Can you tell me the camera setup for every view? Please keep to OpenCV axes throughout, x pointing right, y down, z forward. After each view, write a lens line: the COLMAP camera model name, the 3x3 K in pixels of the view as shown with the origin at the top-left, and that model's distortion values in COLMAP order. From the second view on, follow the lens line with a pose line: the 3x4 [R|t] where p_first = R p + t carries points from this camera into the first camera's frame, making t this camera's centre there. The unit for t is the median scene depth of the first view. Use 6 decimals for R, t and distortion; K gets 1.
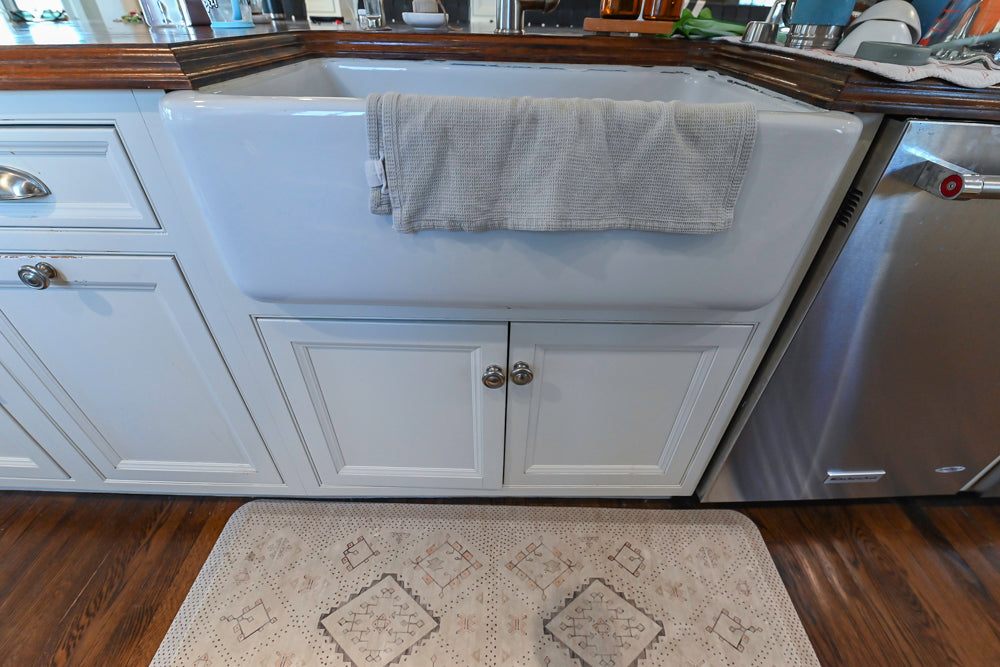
lens RADIAL K [[427.0, 0, 485.1], [0, 427.0, 333.8], [0, 0, 1]] dist [-0.008025, -0.006917]
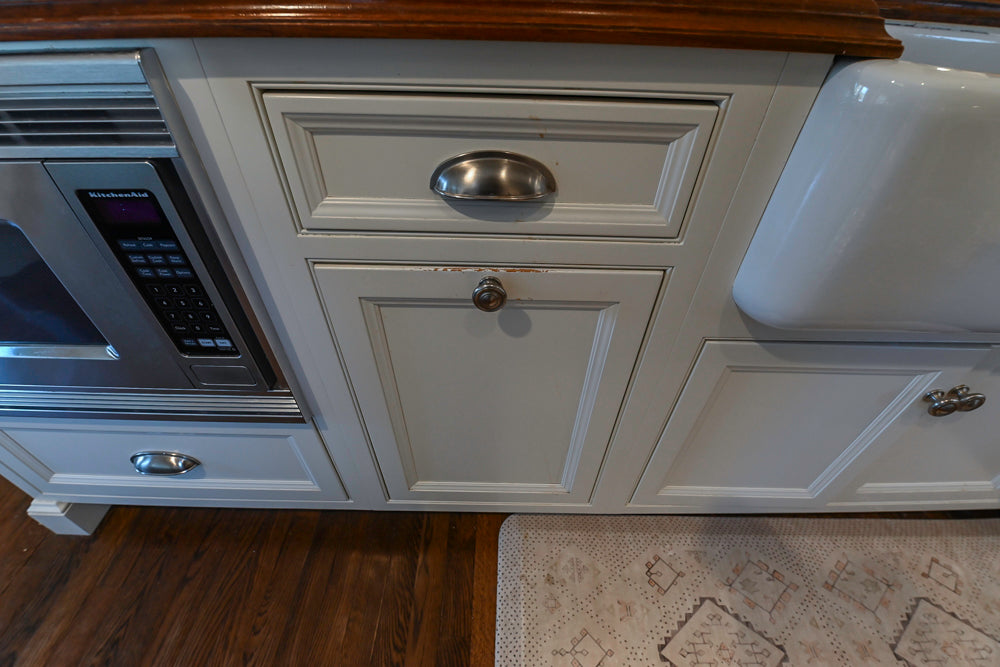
lens RADIAL K [[427.0, 0, 508.4], [0, 427.0, 337.2], [0, 0, 1]] dist [-0.008025, -0.006917]
pose [[0.999993, -0.001176, -0.003654, -0.708313], [0.001431, 0.997509, 0.070518, -0.076930], [0.003562, -0.070523, 0.997504, 0.120807]]
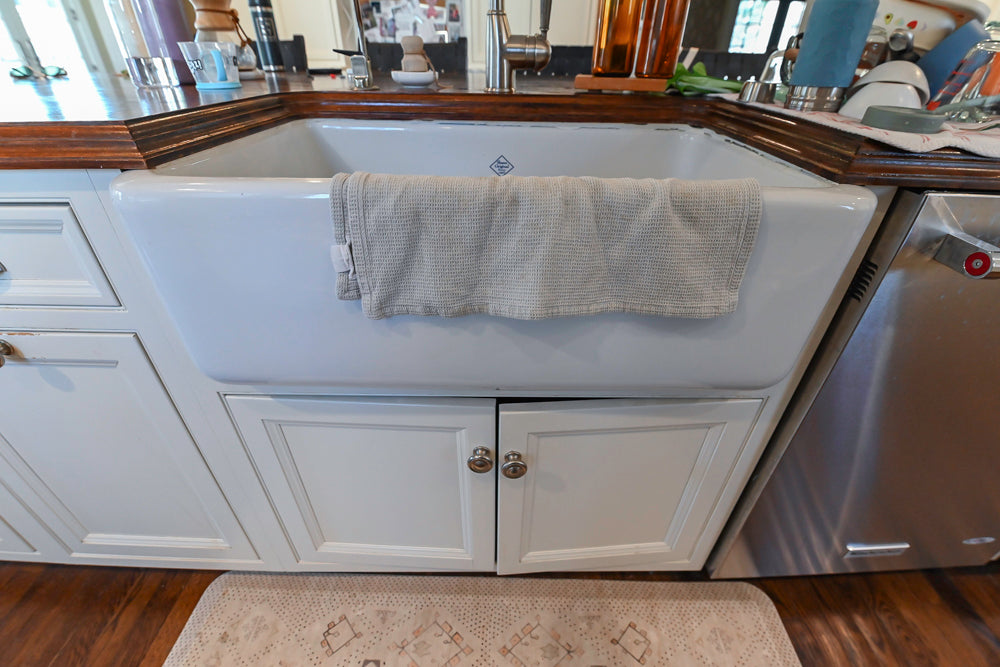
lens RADIAL K [[427.0, 0, 483.6], [0, 427.0, 339.2], [0, 0, 1]] dist [-0.008025, -0.006917]
pose [[0.999962, -0.003330, -0.008083, 0.026862], [0.002830, 0.998123, -0.061177, -0.075801], [0.008272, 0.061151, 0.998094, 0.052452]]
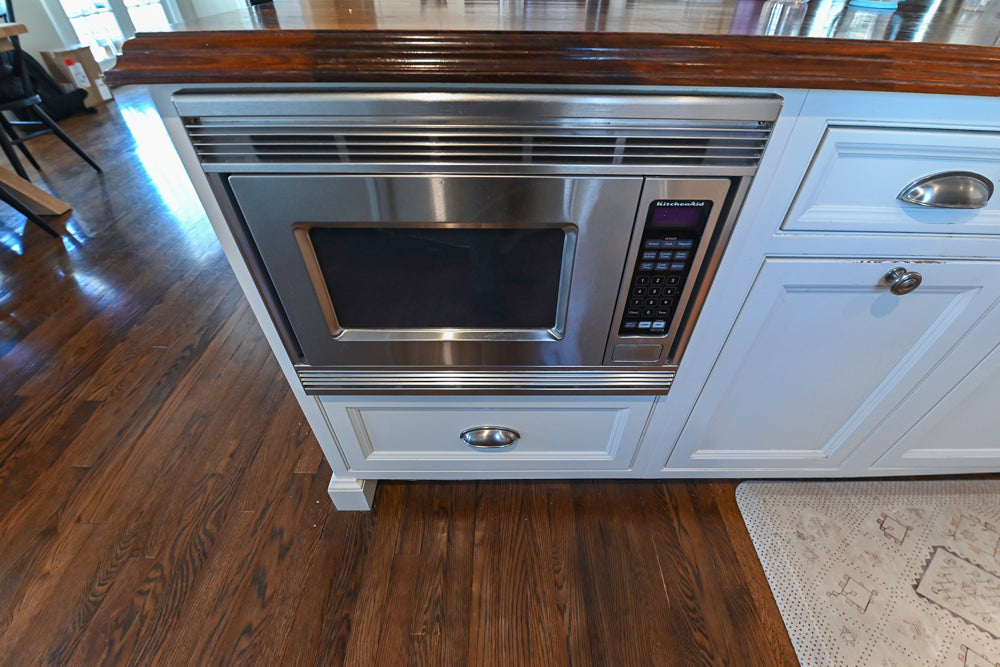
lens RADIAL K [[427.0, 0, 531.6], [0, 427.0, 335.3], [0, 0, 1]] dist [-0.008025, -0.006917]
pose [[0.999859, -0.015772, 0.005778, -1.350850], [0.015307, 0.997206, 0.073110, -0.065616], [-0.006915, -0.073012, 0.997307, -0.010659]]
